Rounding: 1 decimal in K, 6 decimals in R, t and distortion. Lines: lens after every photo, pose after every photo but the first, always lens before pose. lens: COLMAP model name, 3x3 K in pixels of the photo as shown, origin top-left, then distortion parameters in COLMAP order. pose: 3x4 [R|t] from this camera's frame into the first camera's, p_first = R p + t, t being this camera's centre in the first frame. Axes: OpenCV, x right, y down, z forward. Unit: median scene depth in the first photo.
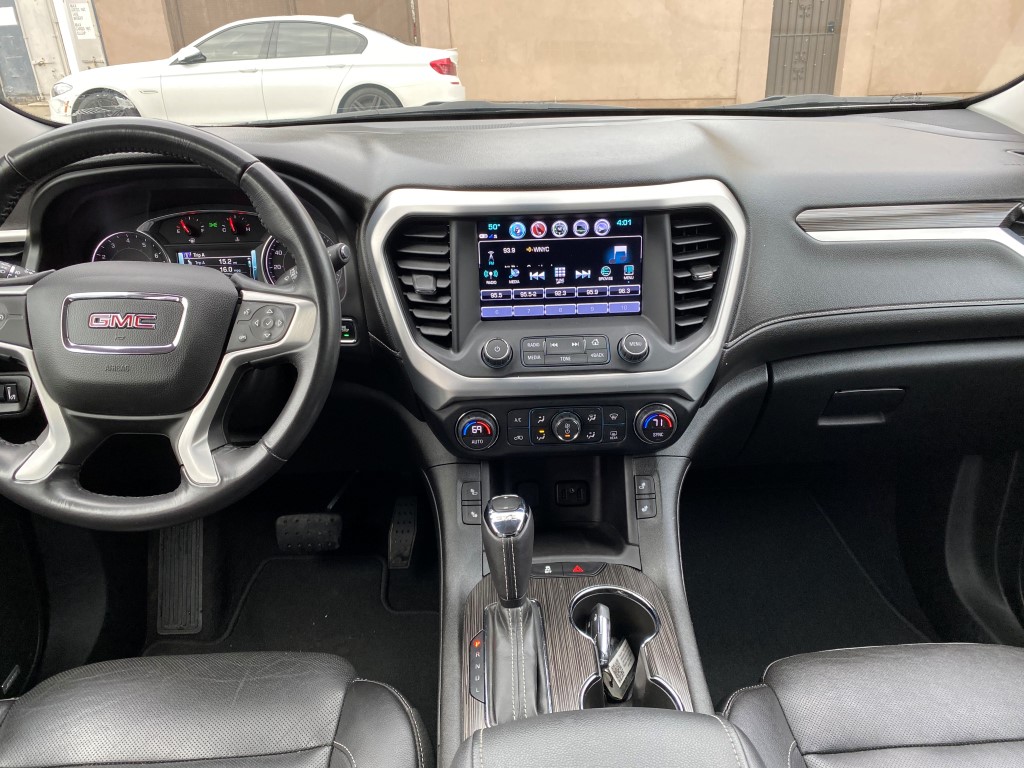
lens RADIAL K [[784.5, 0, 520.0], [0, 784.5, 383.3], [0, 0, 1]] dist [0.012285, -0.009777]
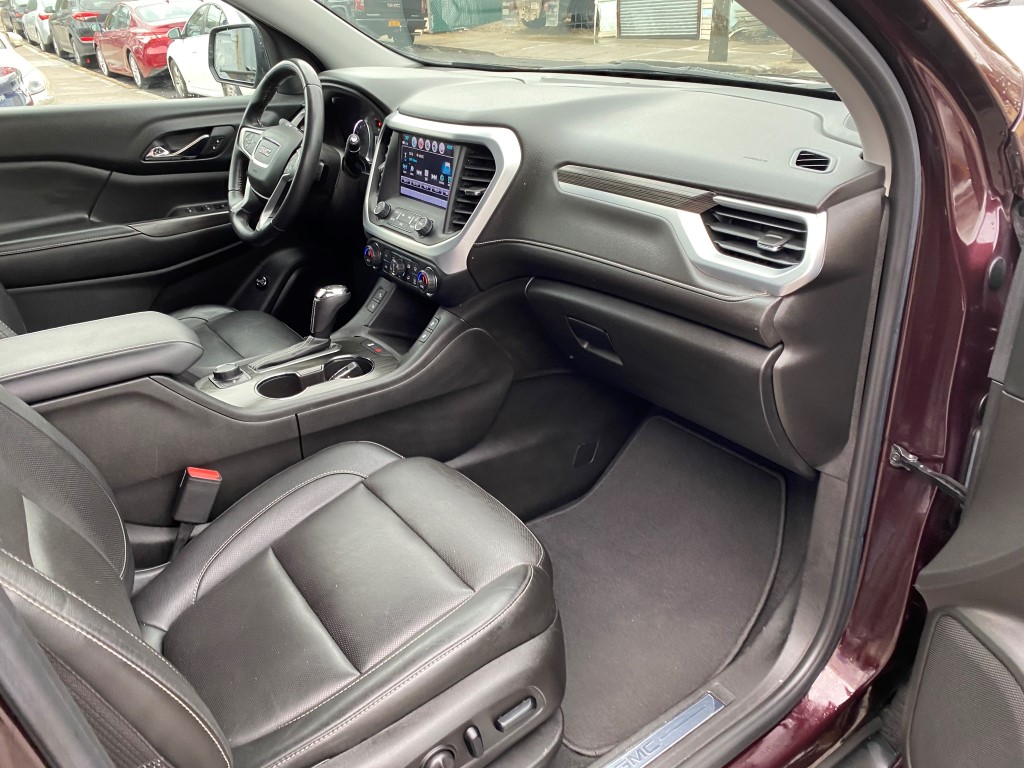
lens RADIAL K [[784.5, 0, 513.1], [0, 784.5, 381.2], [0, 0, 1]] dist [0.012285, -0.009777]
pose [[0.569369, 0.368022, -0.735104, 1.463891], [-0.341623, 0.919255, 0.195613, -0.126299], [0.747738, 0.139752, 0.649120, 0.168350]]
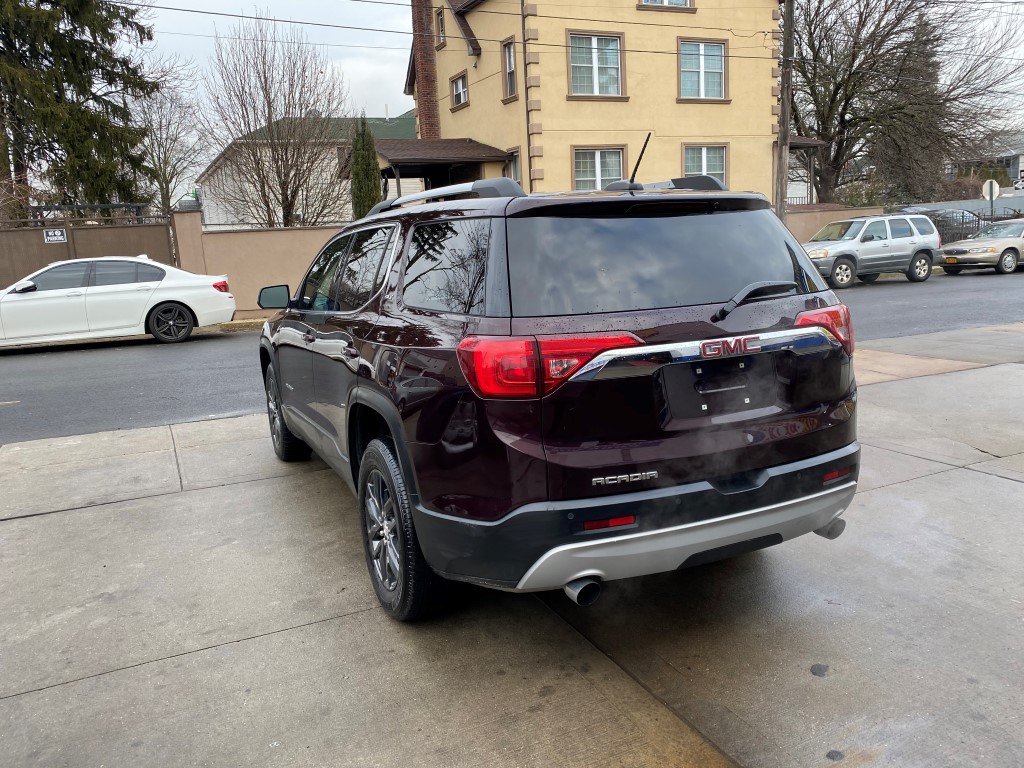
lens RADIAL K [[784.5, 0, 514.0], [0, 784.5, 388.9], [0, 0, 1]] dist [0.012285, -0.009777]
pose [[0.920214, -0.090512, 0.380807, -1.747670], [0.180015, 0.961764, -0.206407, 1.921935], [-0.347564, 0.258490, 0.901322, -4.895787]]
